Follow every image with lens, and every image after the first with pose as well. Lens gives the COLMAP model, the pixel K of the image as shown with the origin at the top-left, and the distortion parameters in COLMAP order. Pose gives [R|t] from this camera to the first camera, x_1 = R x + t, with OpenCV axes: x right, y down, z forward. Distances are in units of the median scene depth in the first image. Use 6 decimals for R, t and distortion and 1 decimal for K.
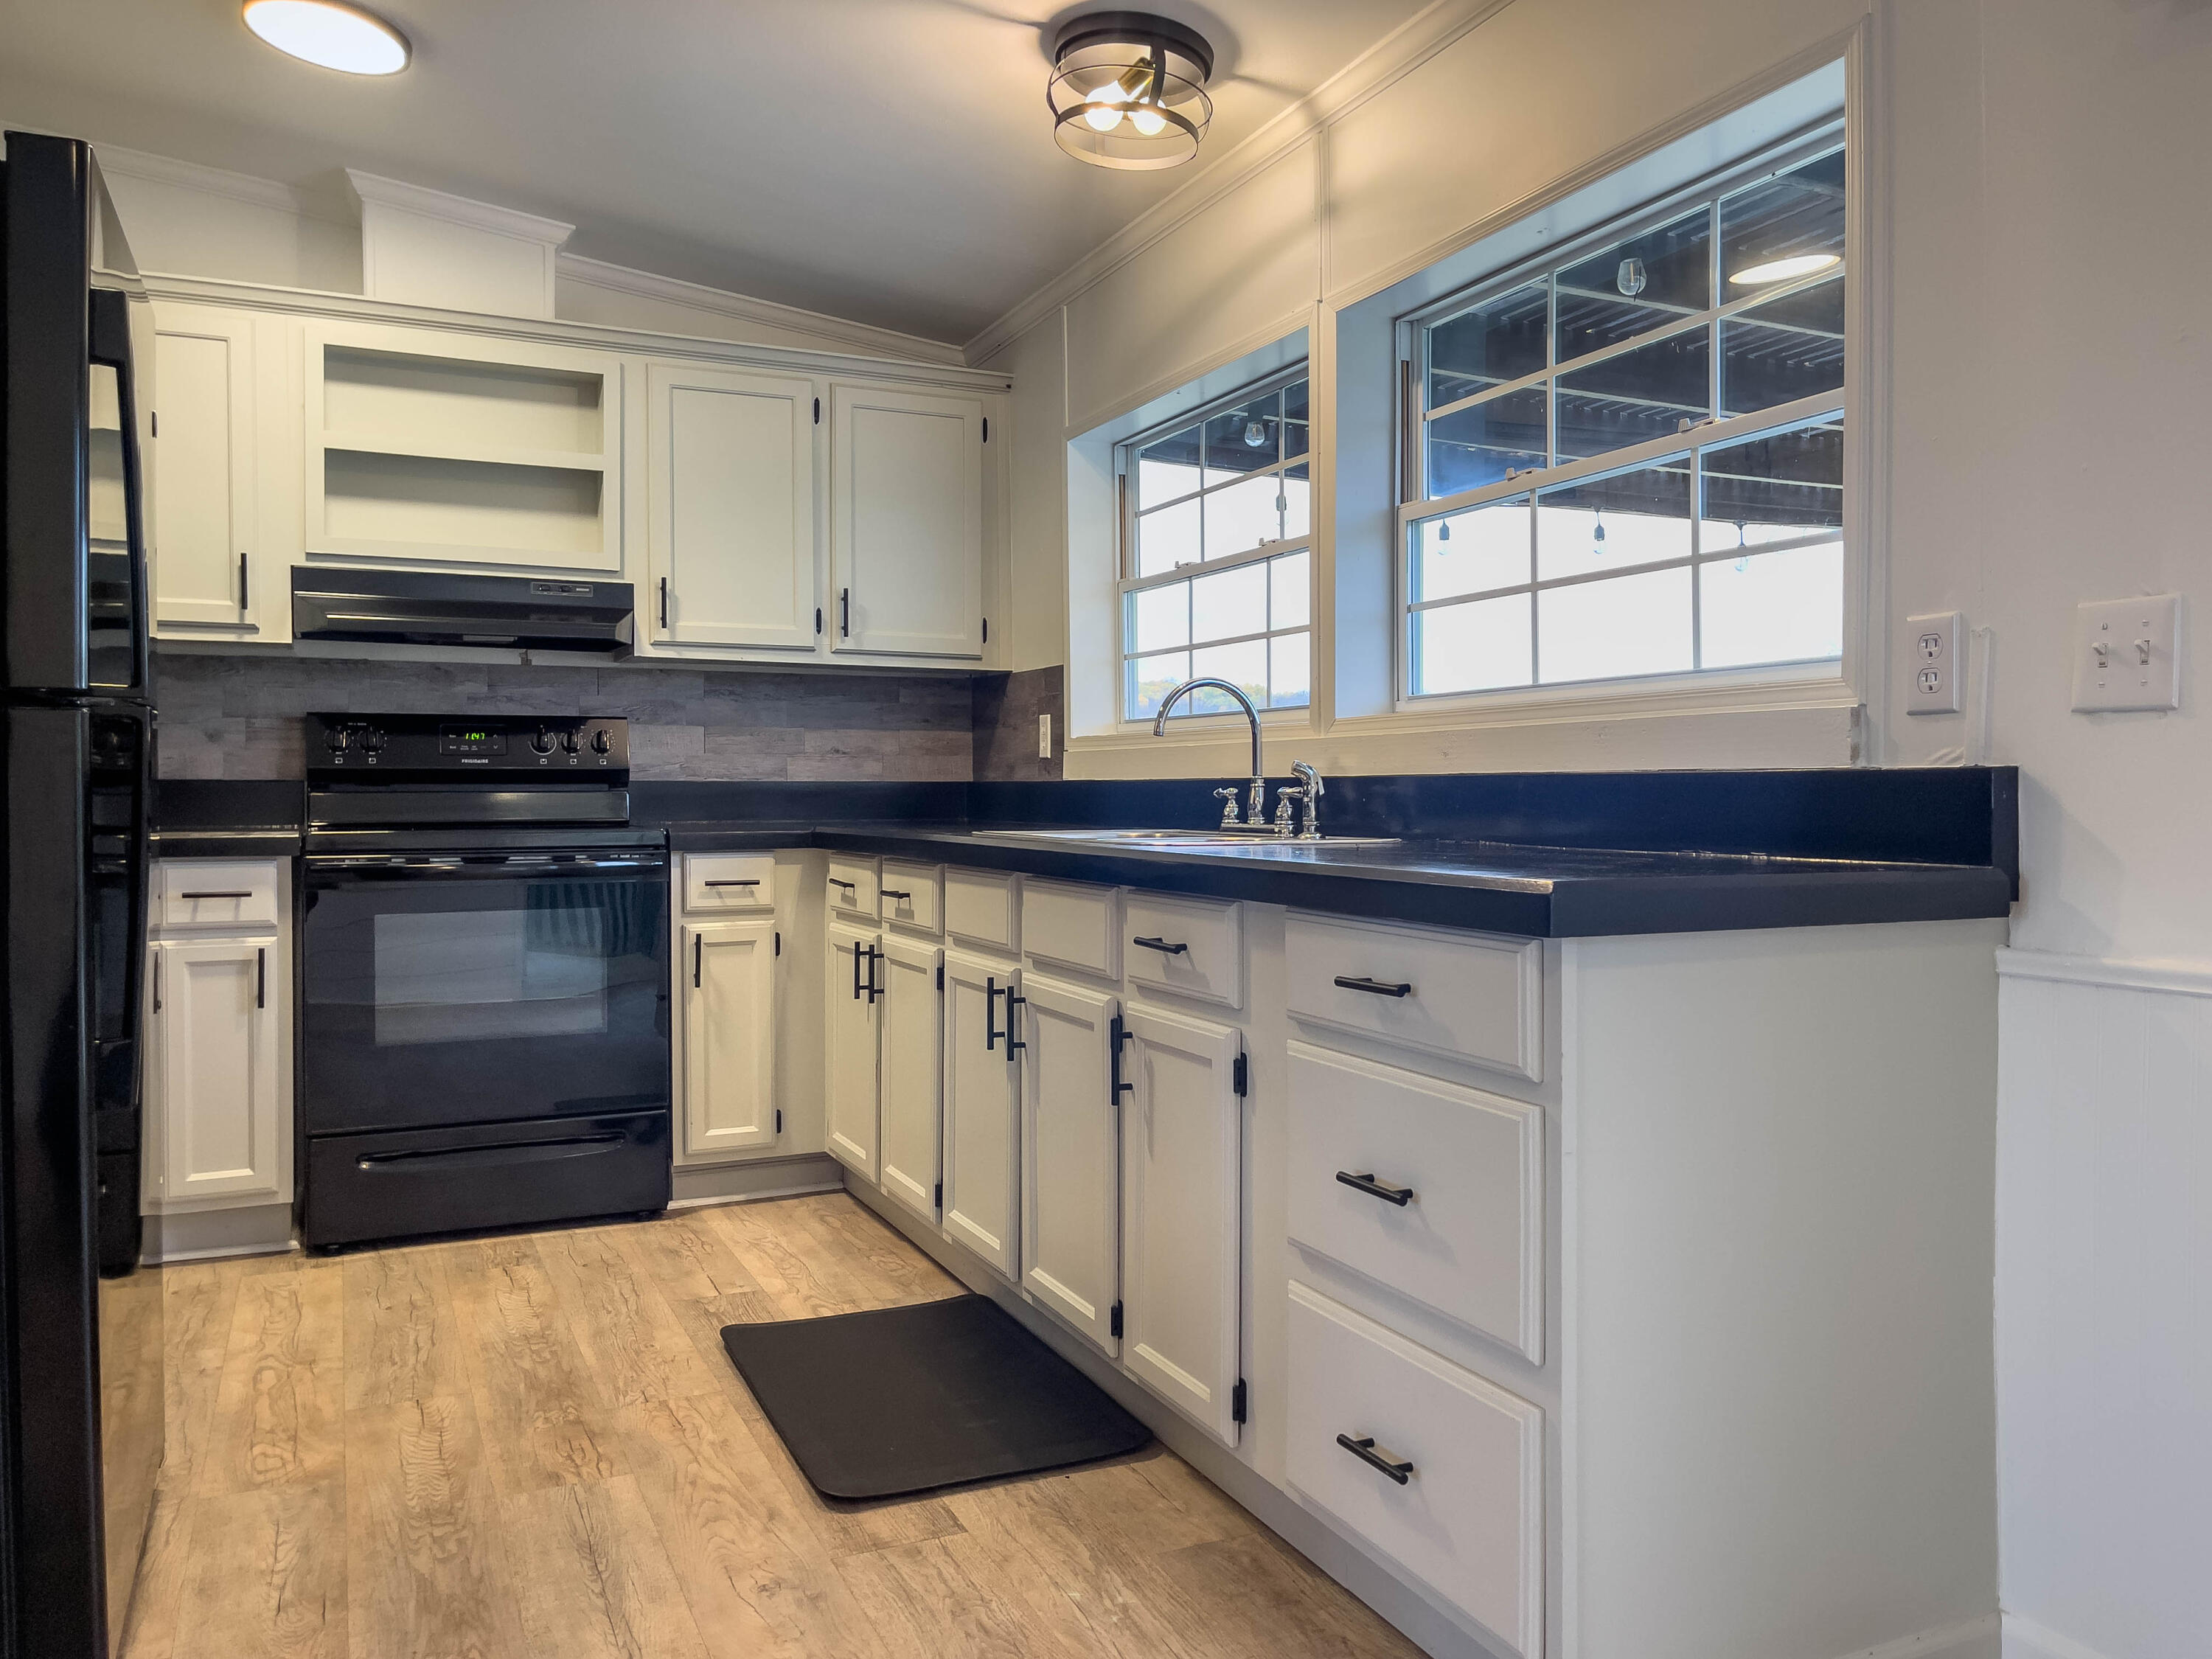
lens RADIAL K [[1684.1, 0, 1116.6], [0, 1684.1, 823.9], [0, 0, 1]] dist [0.074945, -0.088079]
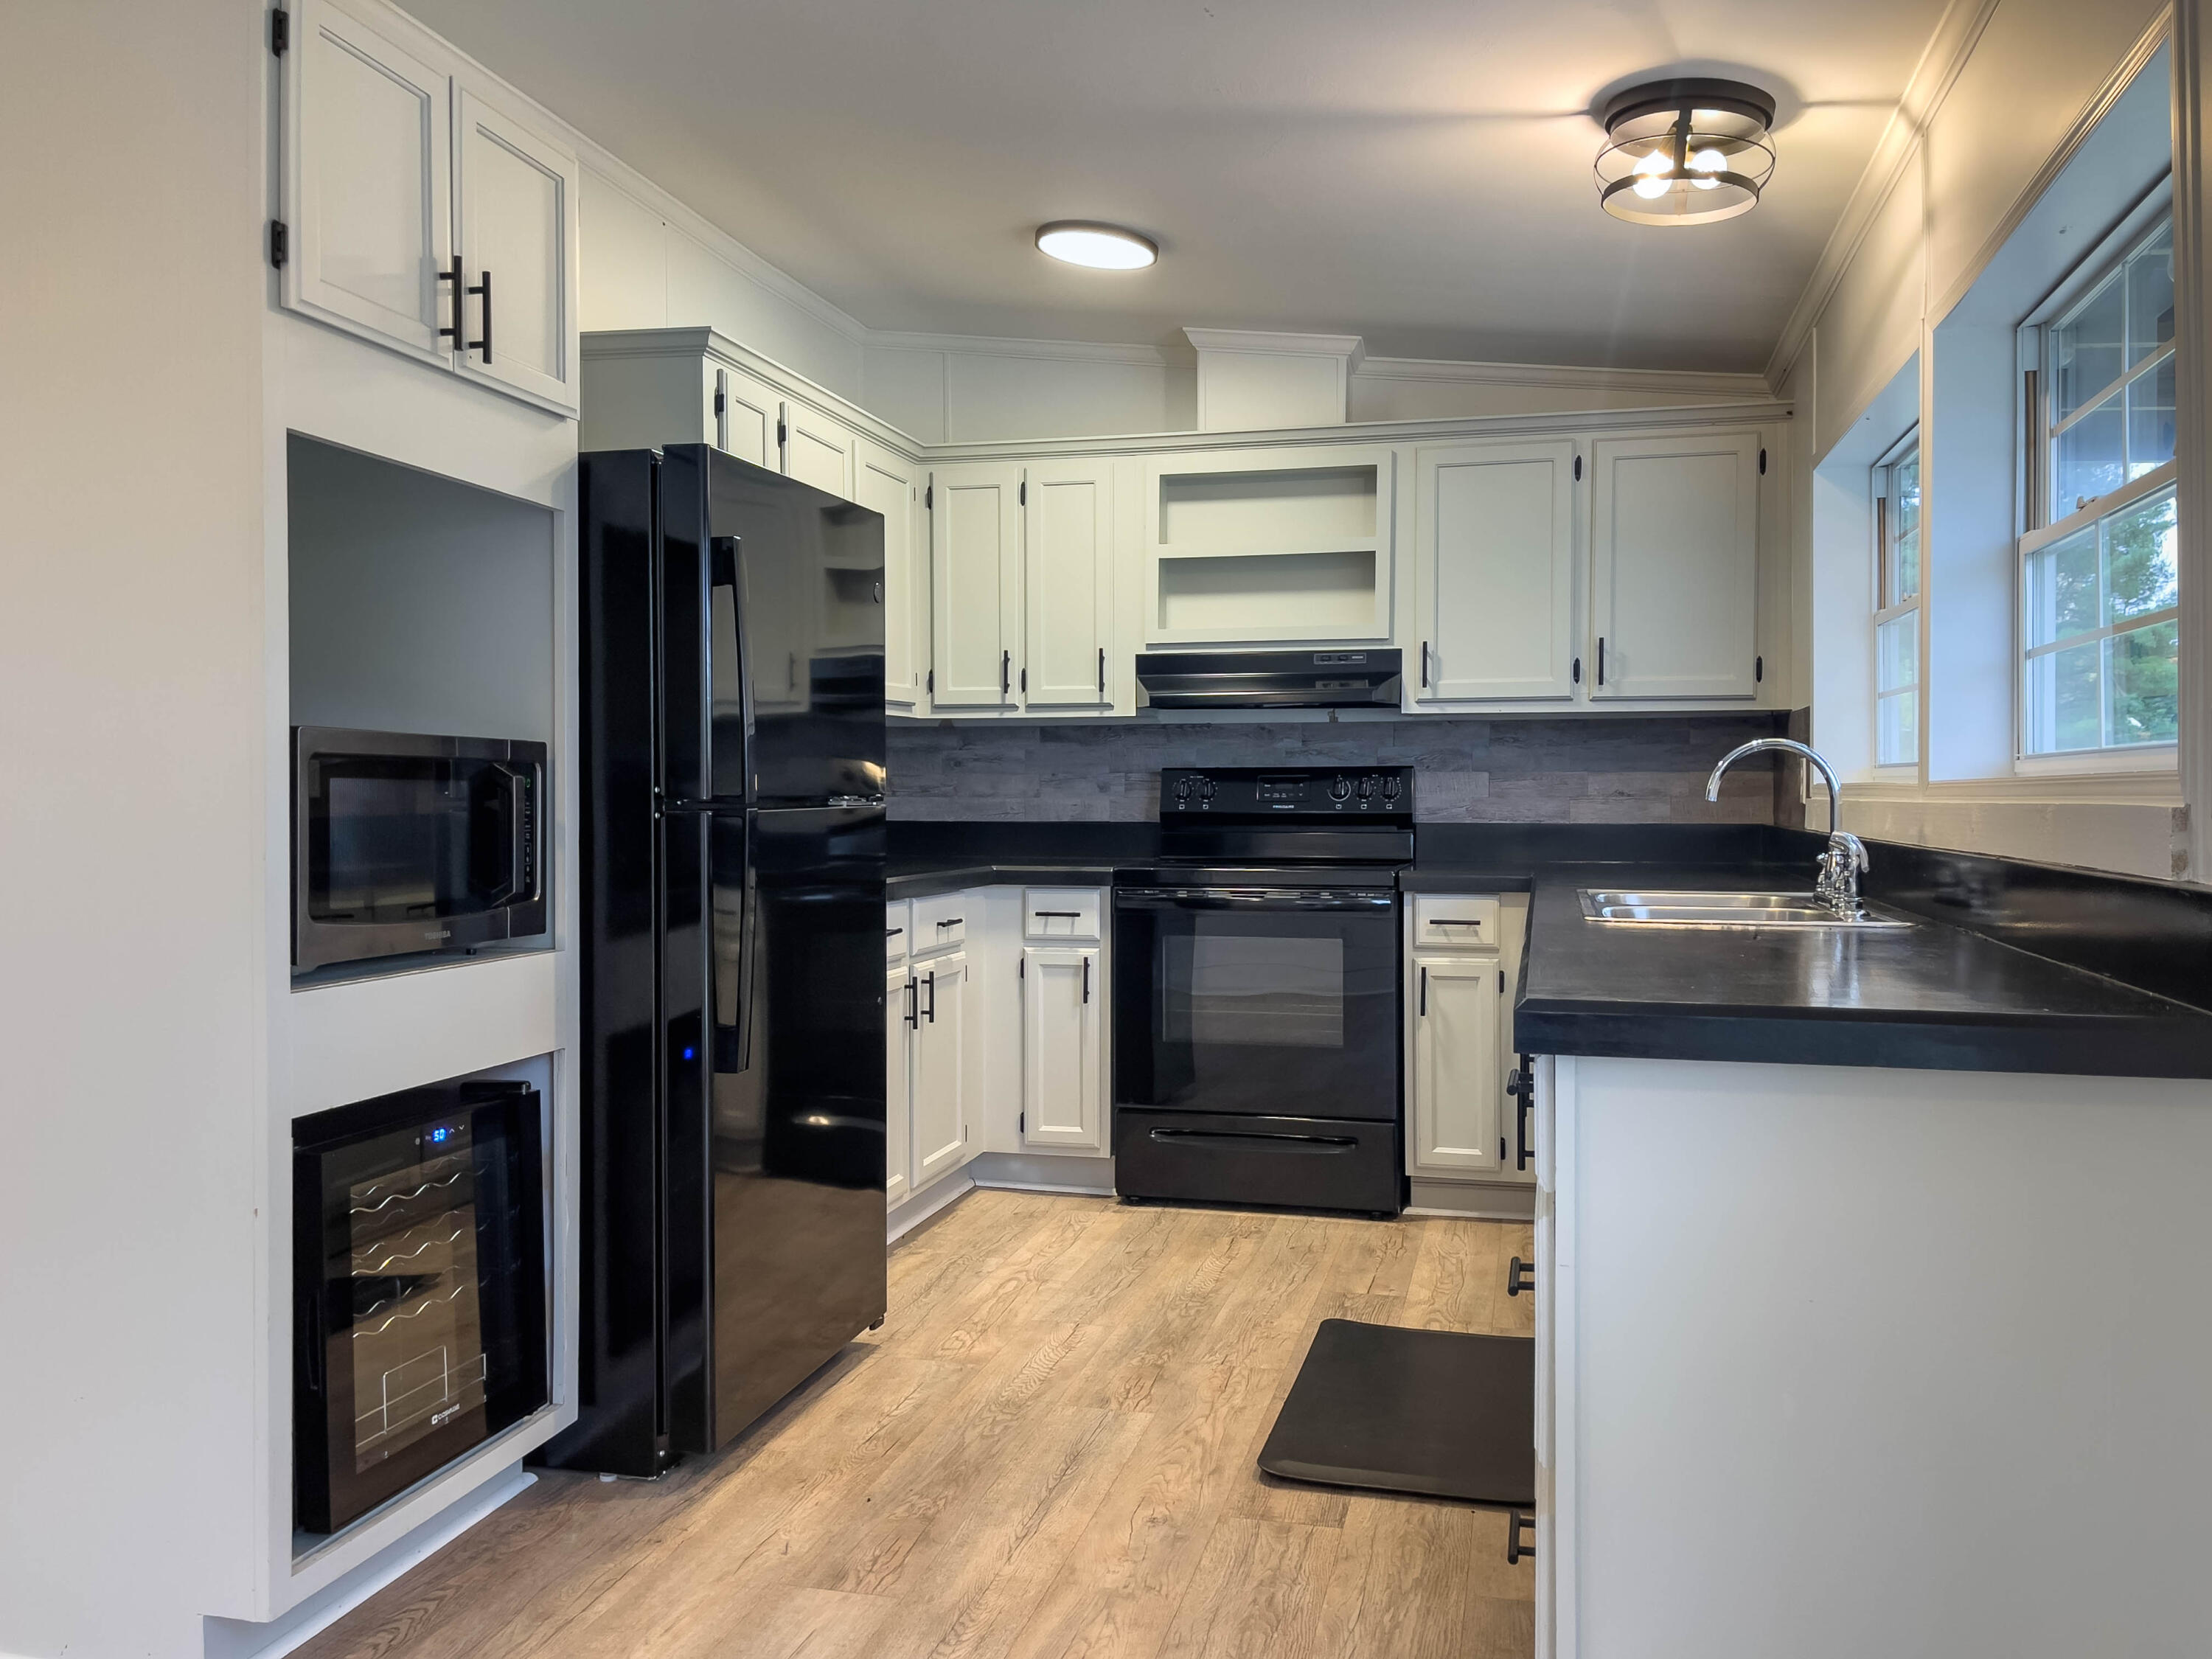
lens RADIAL K [[1684.1, 0, 1100.2], [0, 1684.1, 827.8], [0, 0, 1]] dist [0.074945, -0.088079]
pose [[0.779523, 0.012375, -0.626251, 0.281493], [-0.012461, 0.999913, 0.004248, -0.028525], [0.626250, 0.004492, 0.779610, 0.012724]]
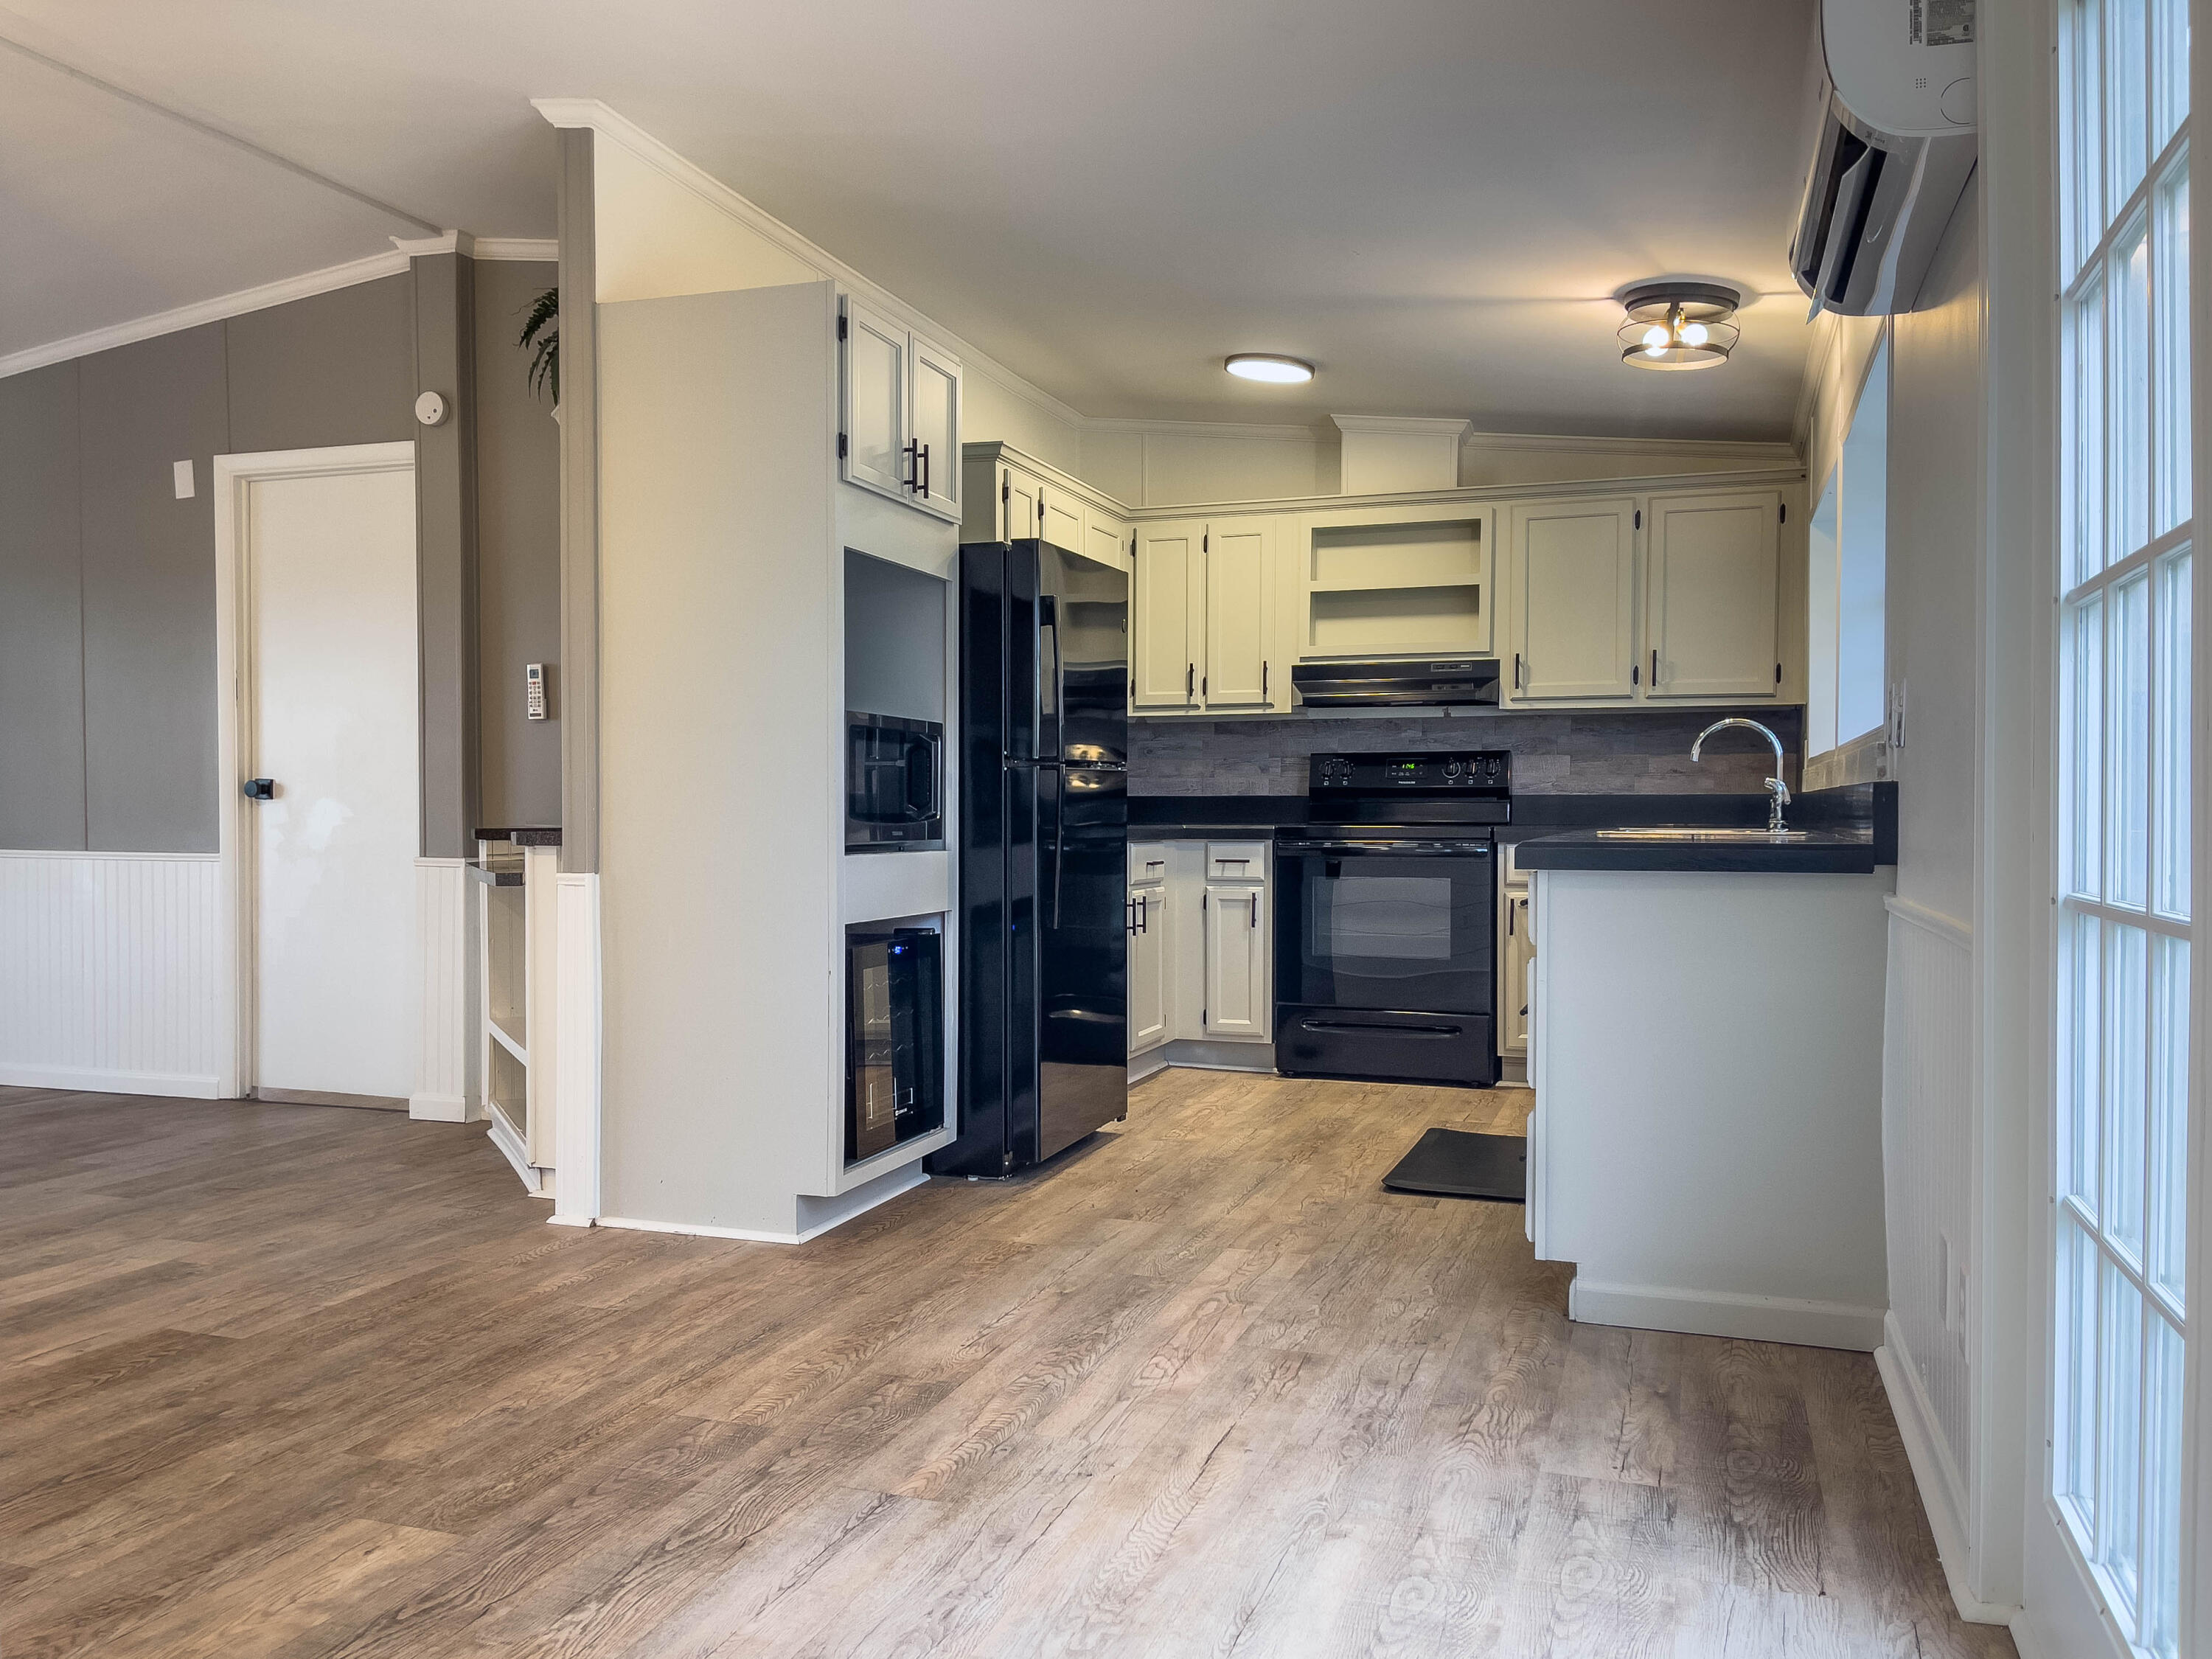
lens RADIAL K [[1684.1, 0, 1053.1], [0, 1684.1, 855.7], [0, 0, 1]] dist [0.074945, -0.088079]
pose [[0.710887, 0.021783, -0.702968, 0.510649], [-0.015676, 0.999763, 0.015127, 0.011535], [0.703131, 0.000267, 0.711060, -0.327448]]
